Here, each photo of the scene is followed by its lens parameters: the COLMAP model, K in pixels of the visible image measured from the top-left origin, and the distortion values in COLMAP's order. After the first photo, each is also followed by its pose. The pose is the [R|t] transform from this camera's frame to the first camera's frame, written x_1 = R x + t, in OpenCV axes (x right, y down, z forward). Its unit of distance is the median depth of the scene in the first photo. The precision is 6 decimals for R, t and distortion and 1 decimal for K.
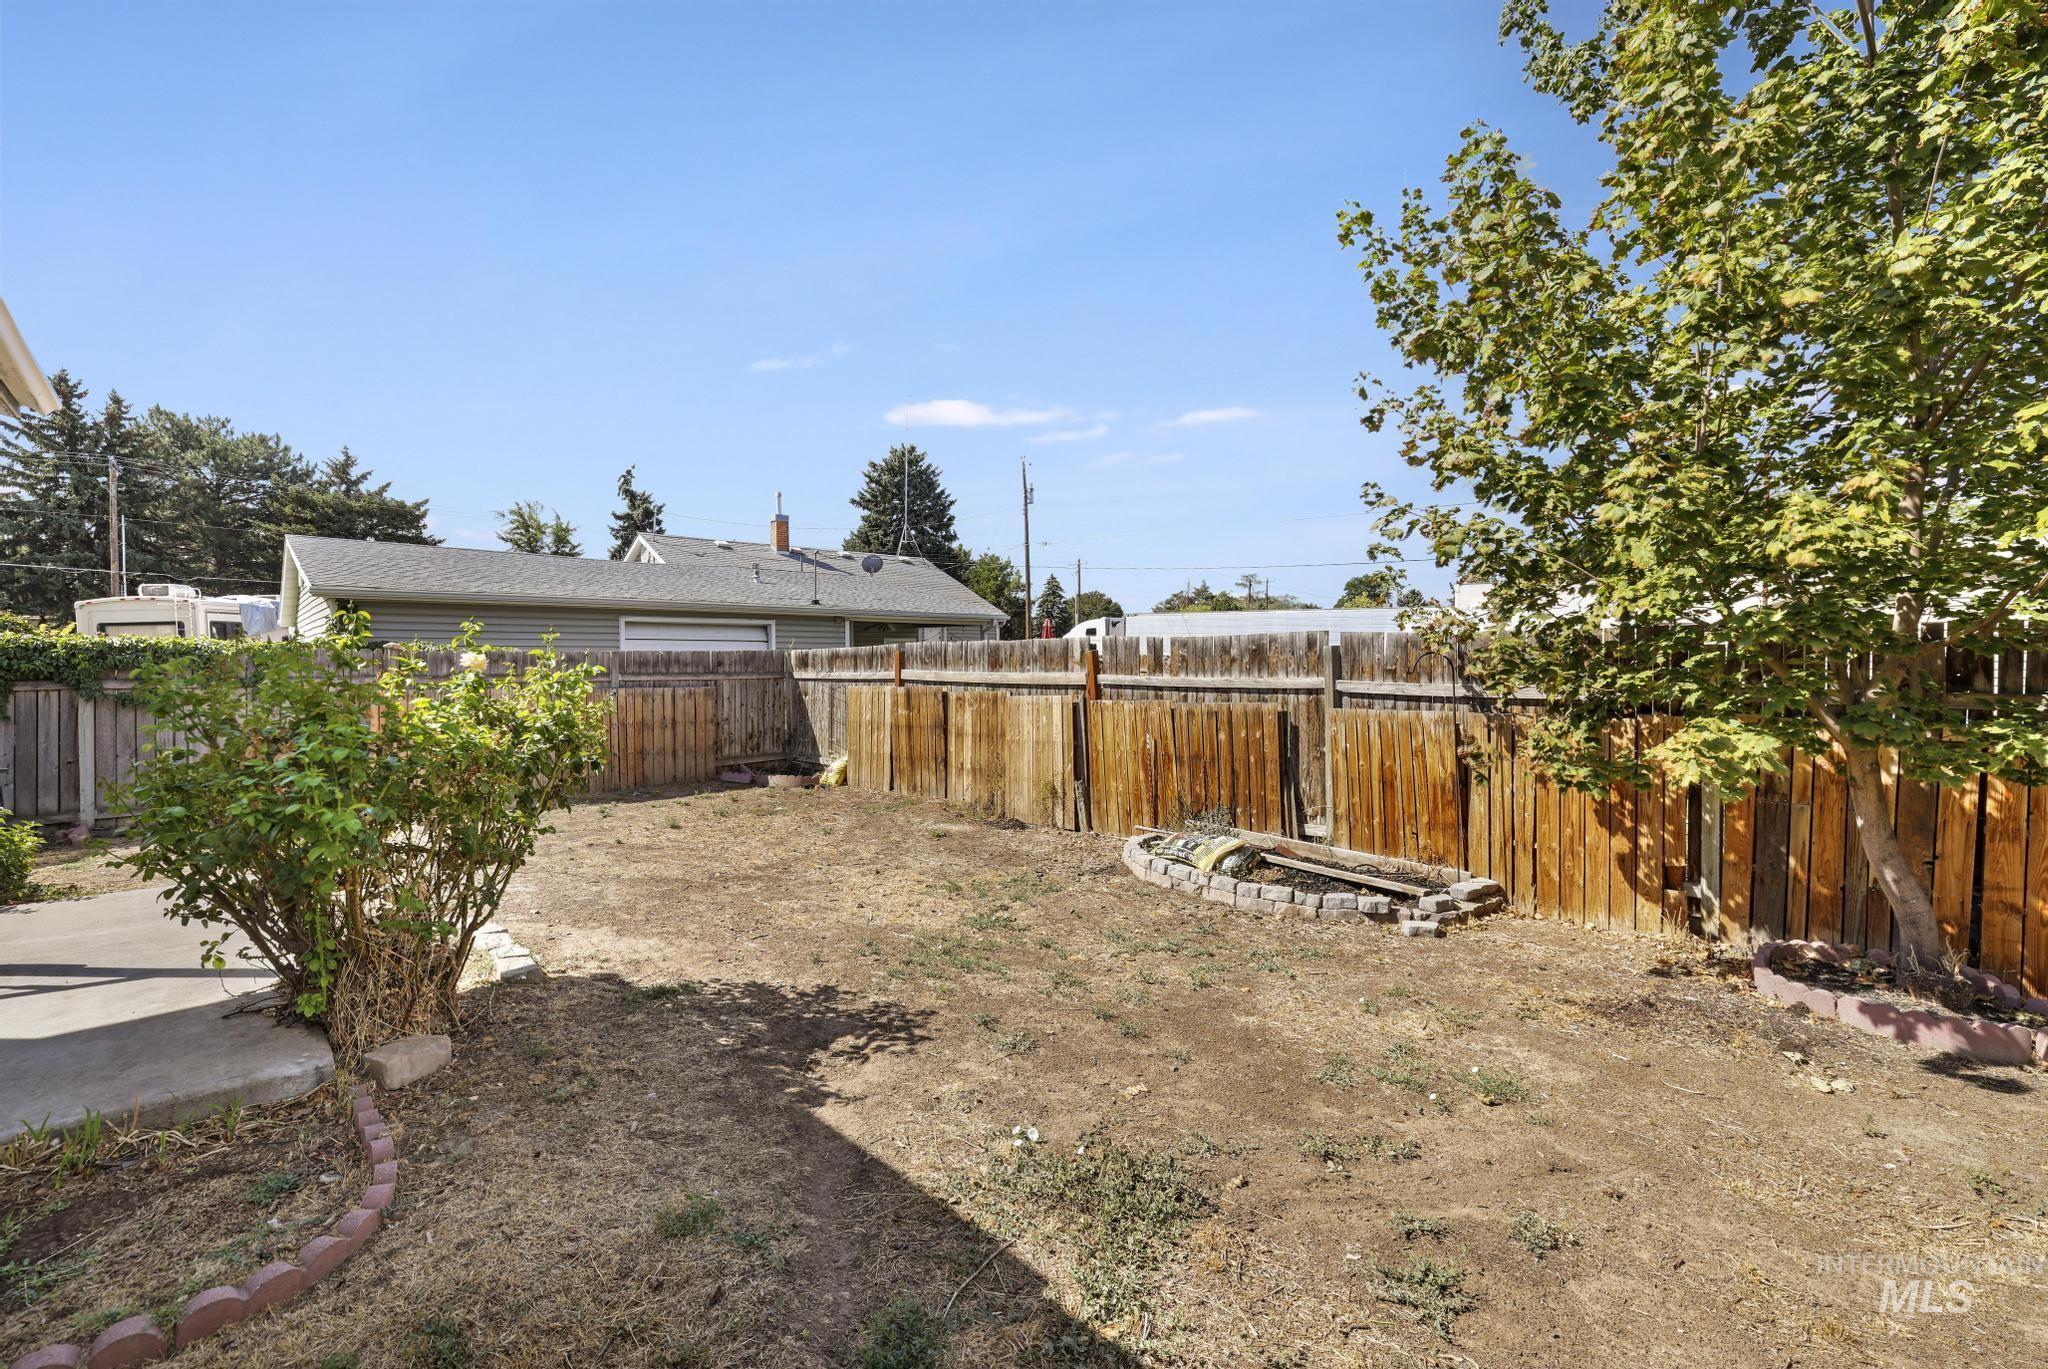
lens RADIAL K [[900.5, 0, 1027.6], [0, 900.5, 664.1], [0, 0, 1]] dist [-0.044164, 0.007906]
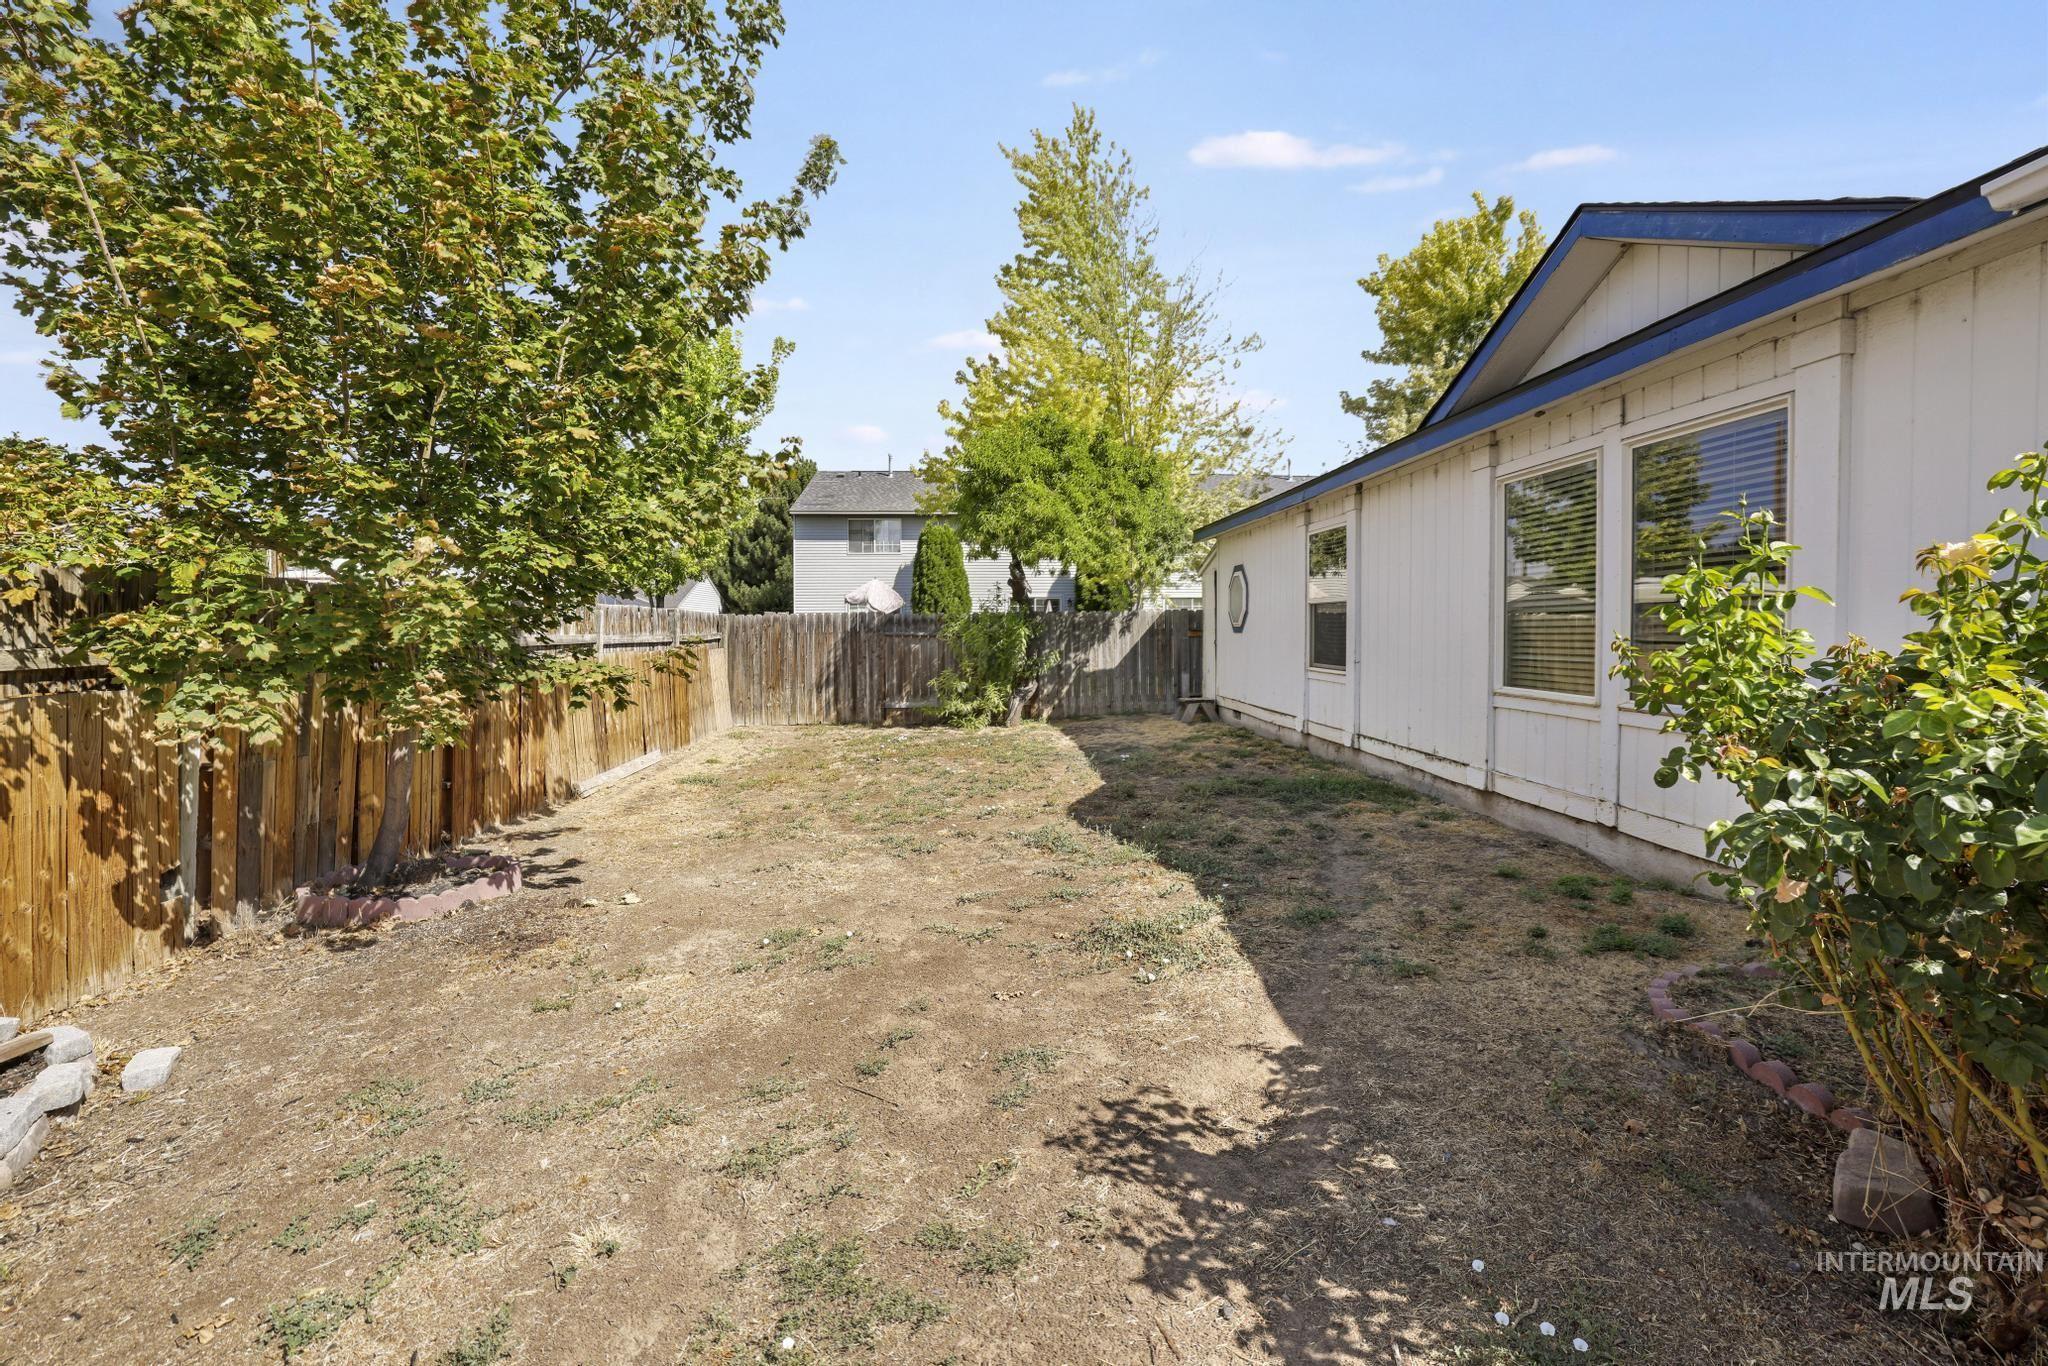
lens RADIAL K [[910.9, 0, 1051.5], [0, 910.9, 642.2], [0, 0, 1]] dist [-0.050424, 0.019186]
pose [[-0.773026, -0.002836, 0.634368, -0.177040], [0.010972, 0.999781, 0.017840, 0.009069], [-0.634279, 0.020751, -0.772826, 0.517888]]
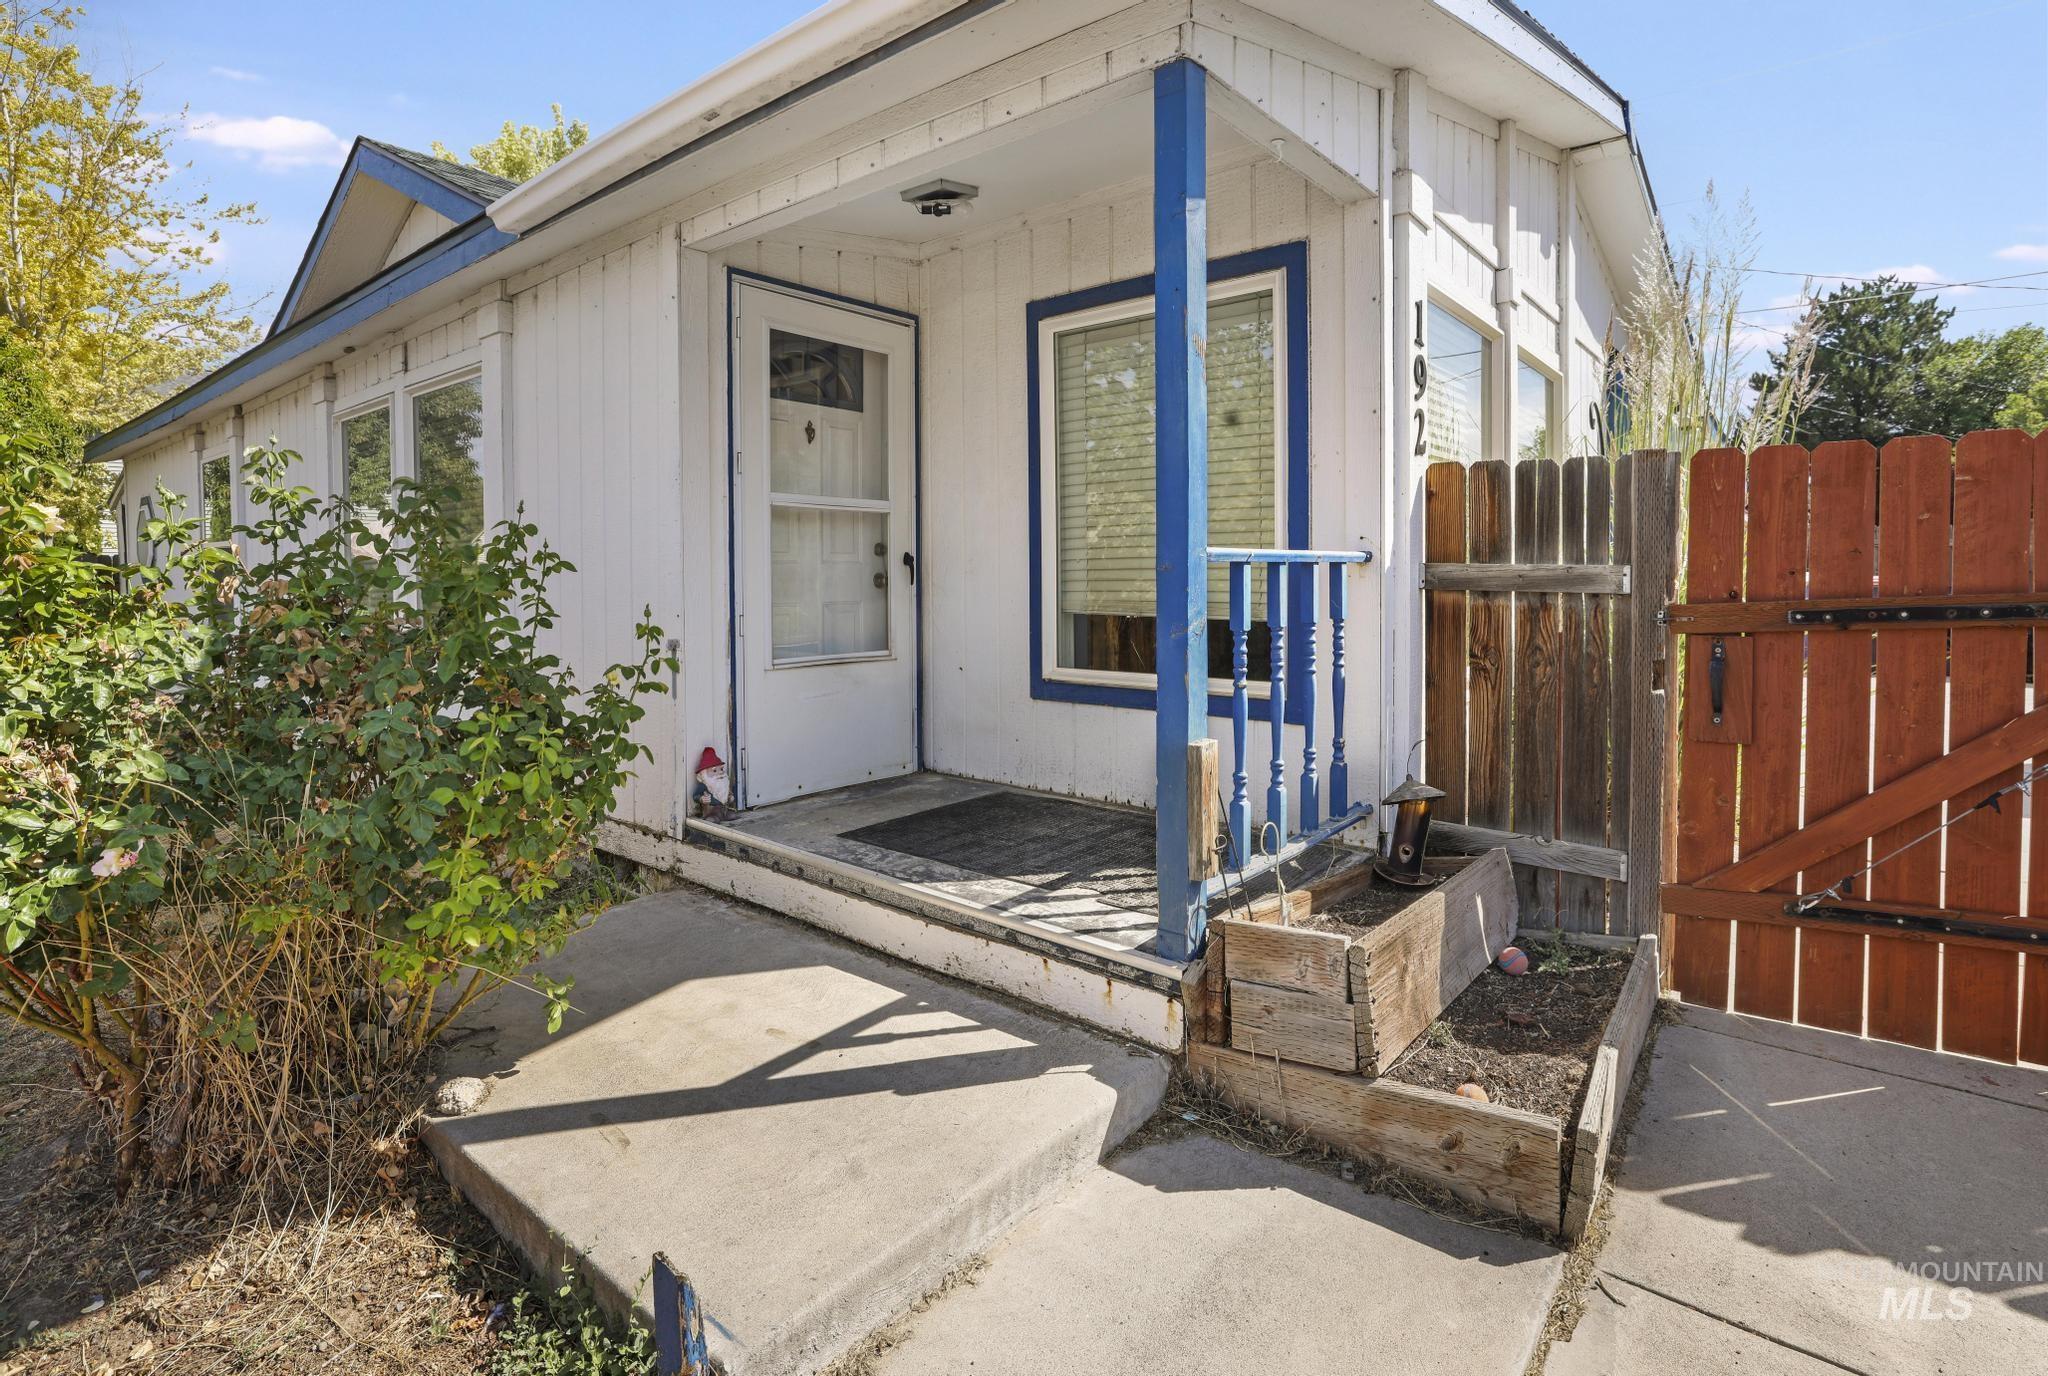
lens RADIAL K [[994.2, 0, 1041.6], [0, 994.2, 589.2], [0, 0, 1]] dist [-0.045155, 0.015607]
pose [[-0.992732, 0.017711, -0.119036, -0.361448], [0.014261, 0.999455, 0.029774, 0.009053], [0.119499, 0.027860, -0.992443, 0.507392]]
